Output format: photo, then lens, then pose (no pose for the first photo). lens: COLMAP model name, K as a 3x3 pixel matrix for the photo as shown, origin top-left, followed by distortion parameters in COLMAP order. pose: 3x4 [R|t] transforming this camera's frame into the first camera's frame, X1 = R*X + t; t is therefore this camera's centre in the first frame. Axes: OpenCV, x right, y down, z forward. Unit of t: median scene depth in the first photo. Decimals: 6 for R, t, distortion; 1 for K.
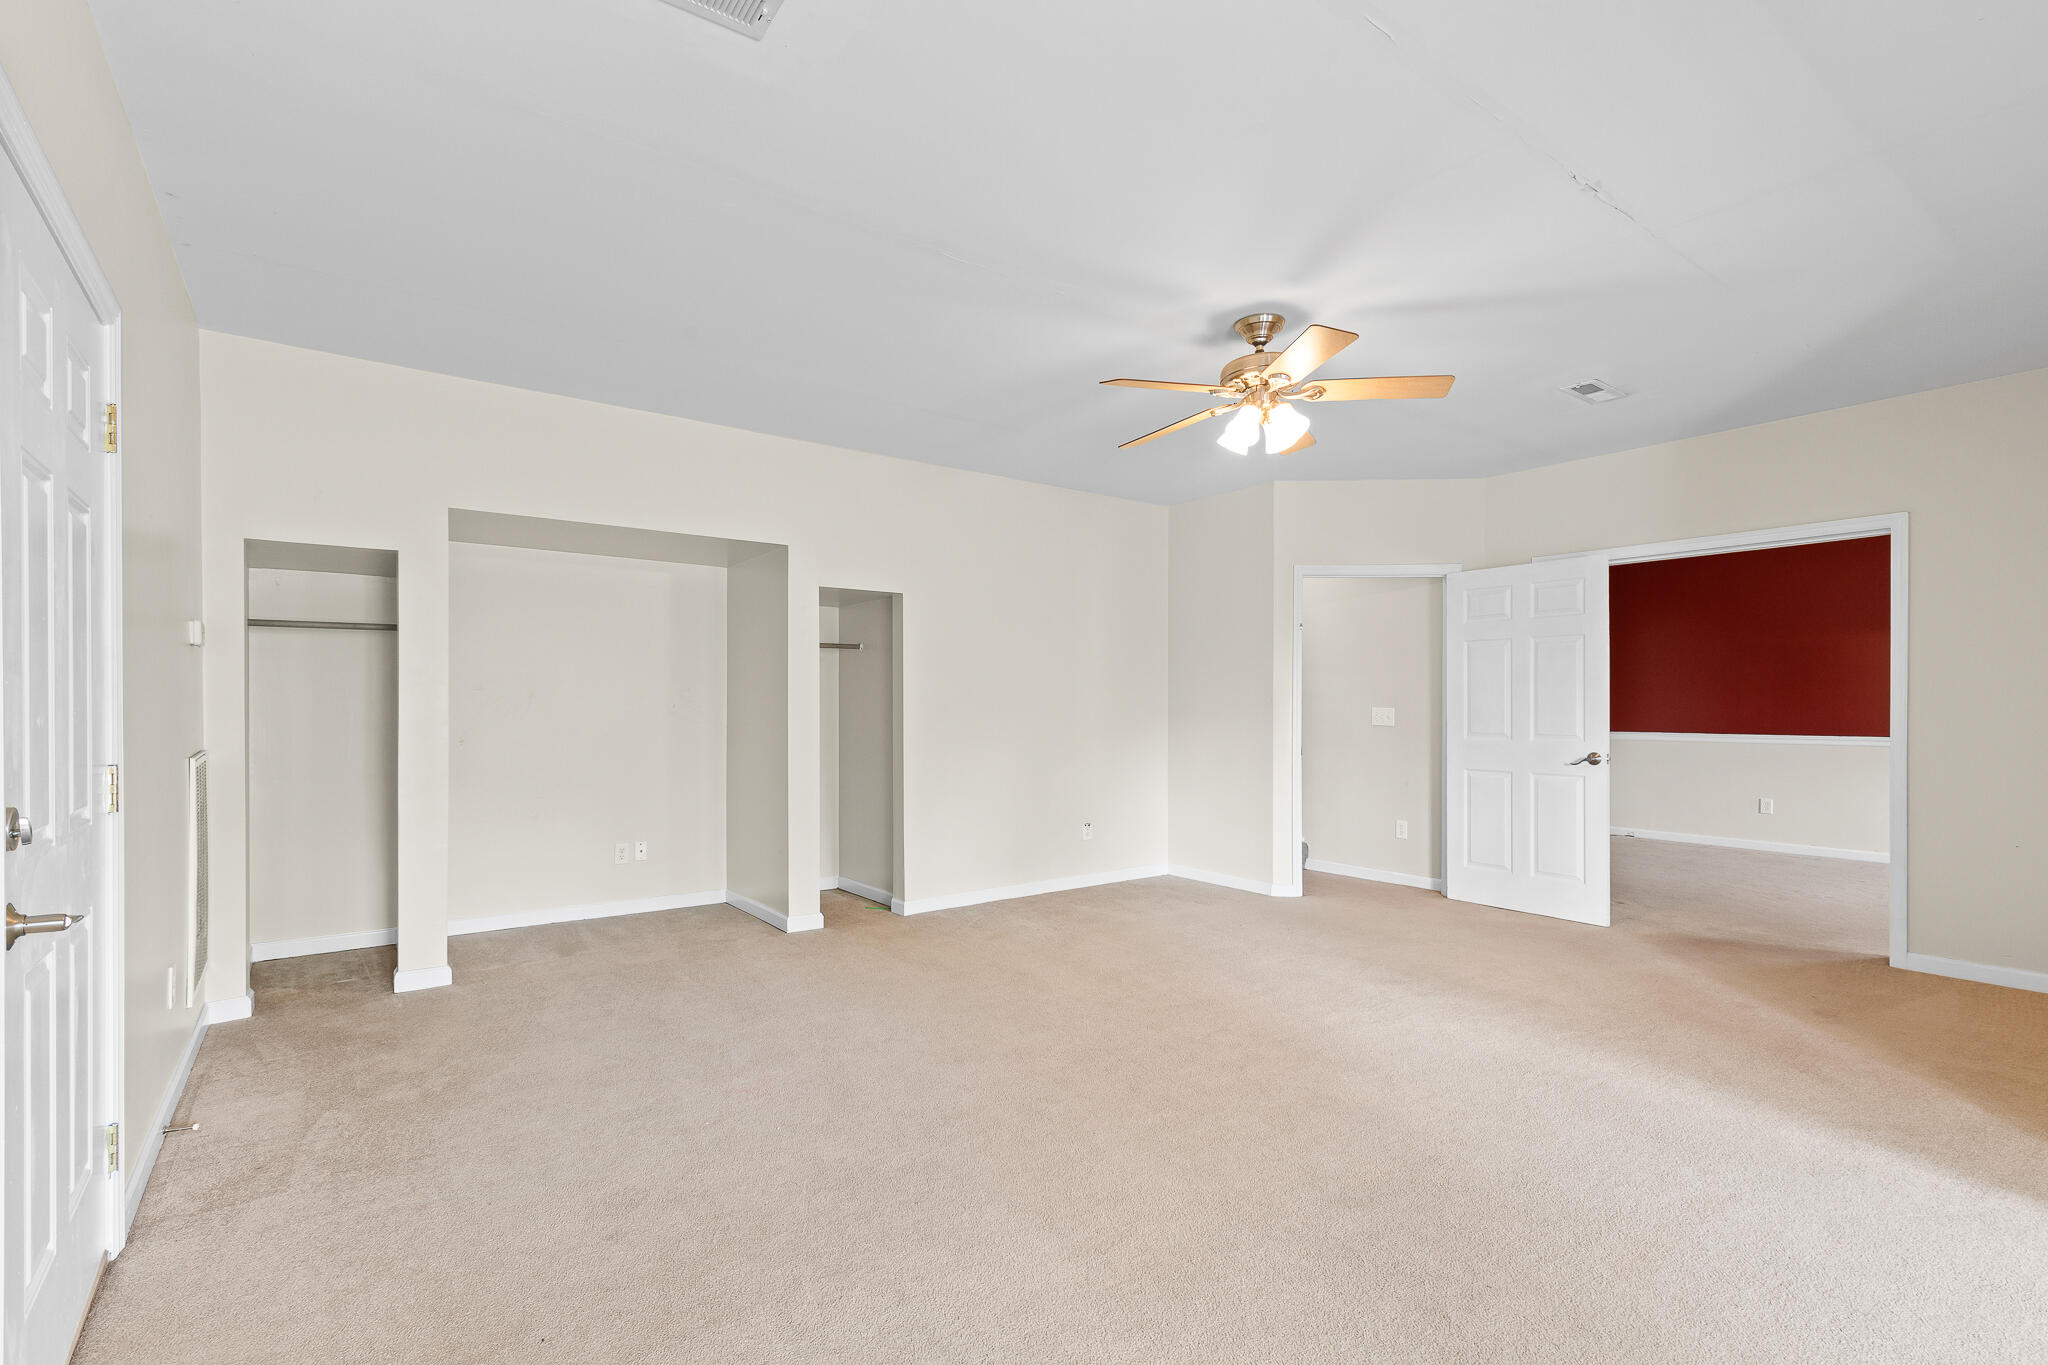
lens RADIAL K [[925.9, 0, 1030.5], [0, 925.9, 712.1], [0, 0, 1]] dist [0.007732, -0.000741]
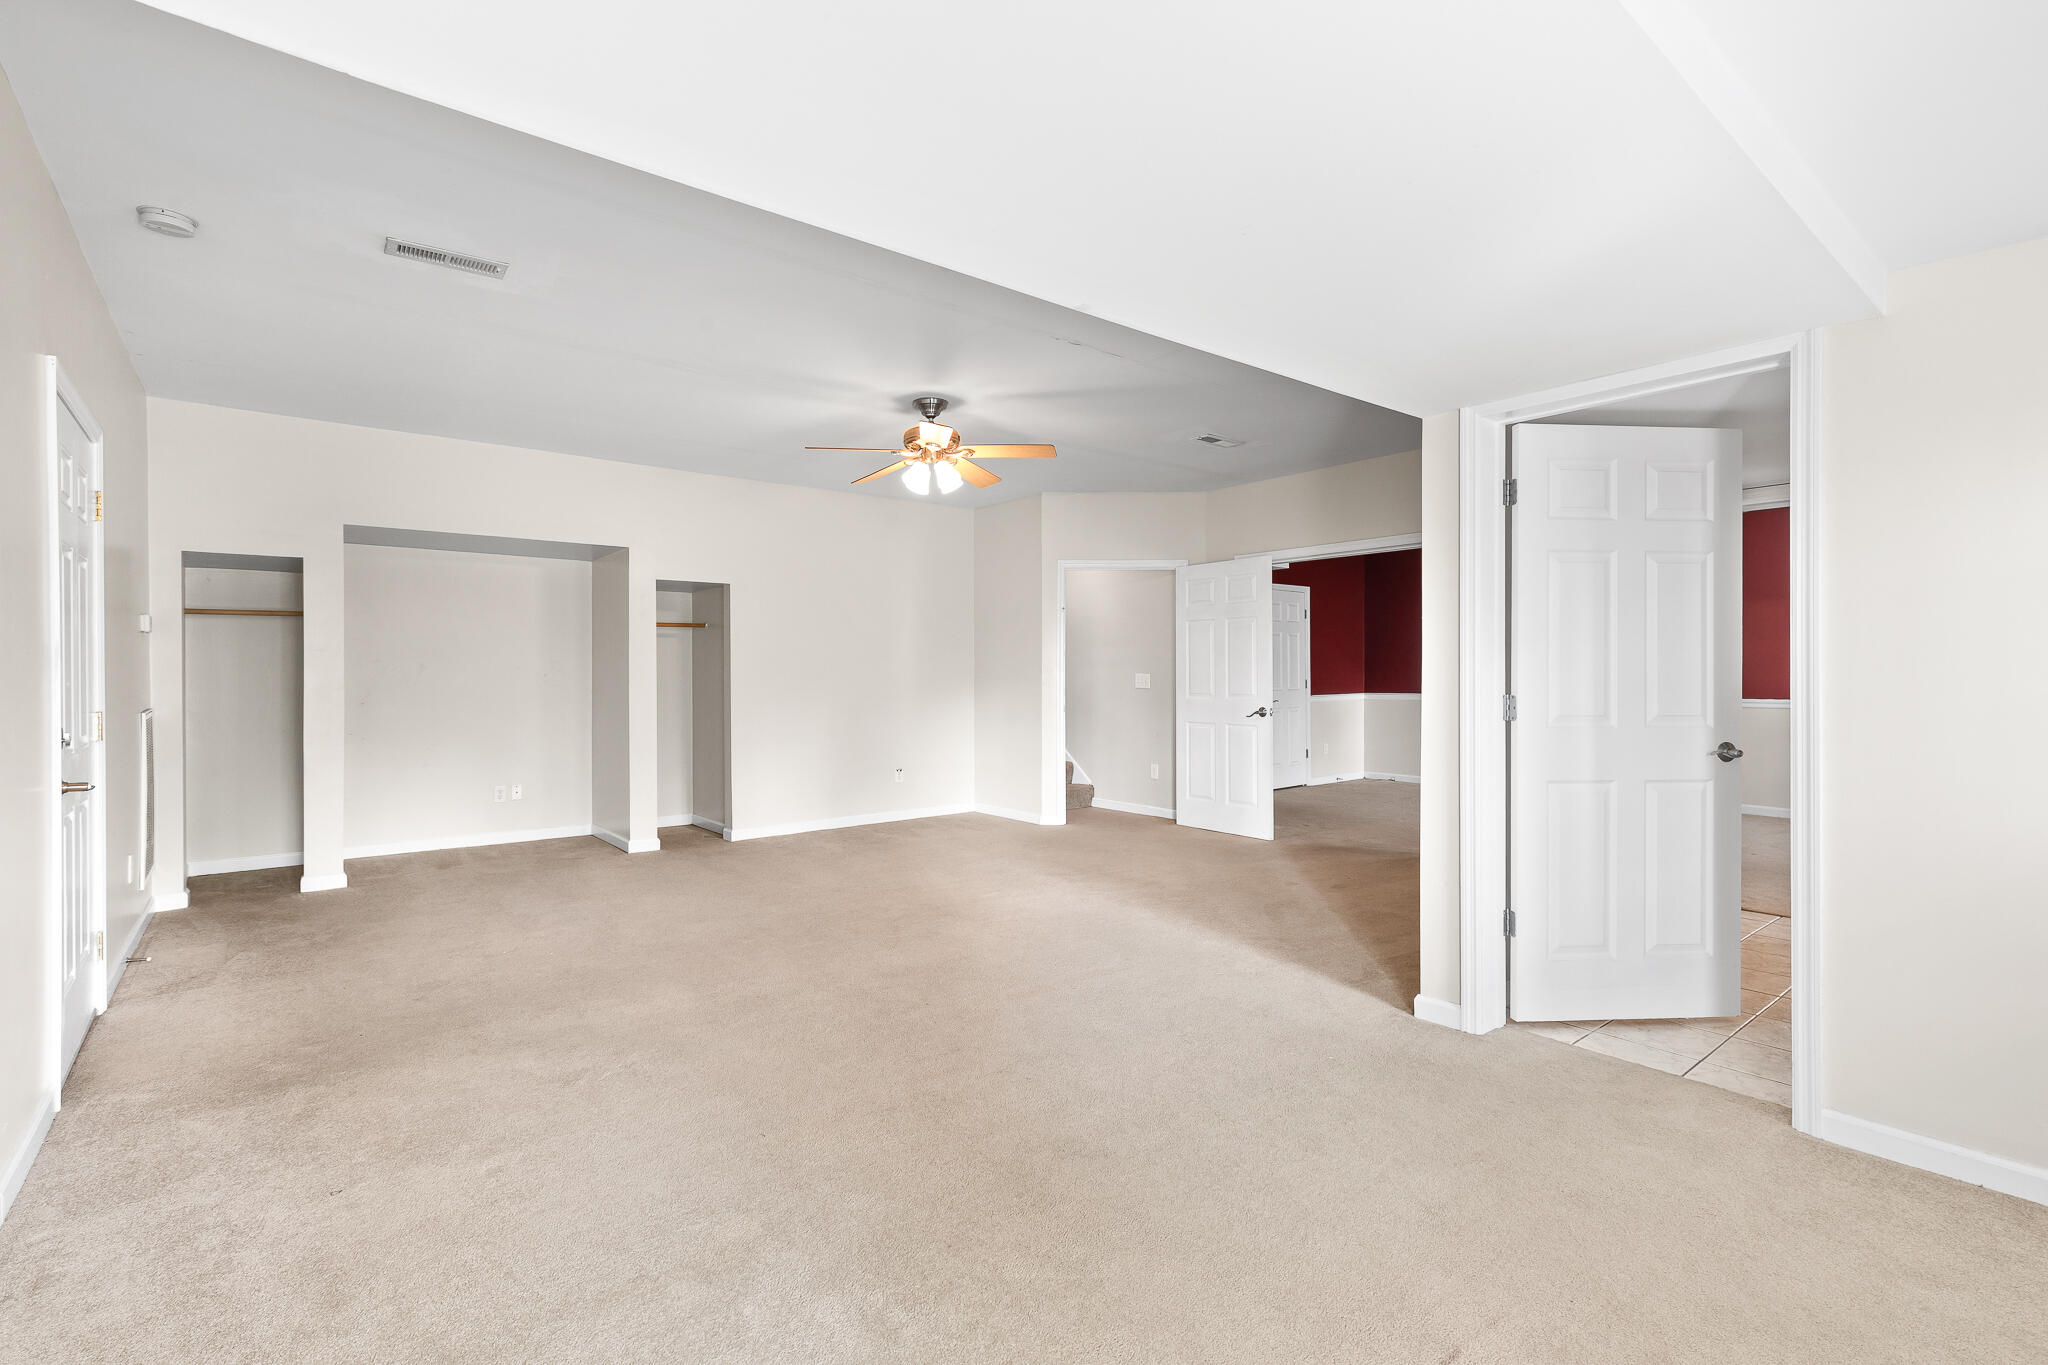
lens RADIAL K [[872.1, 0, 997.5], [0, 872.1, 676.5], [0, 0, 1]] dist [0.003140, 0.000153]
pose [[0.998749, -0.004129, 0.049824, 0.225844], [0.004265, 0.999987, -0.002631, 0.002255], [-0.049813, 0.002840, 0.998755, -0.268694]]
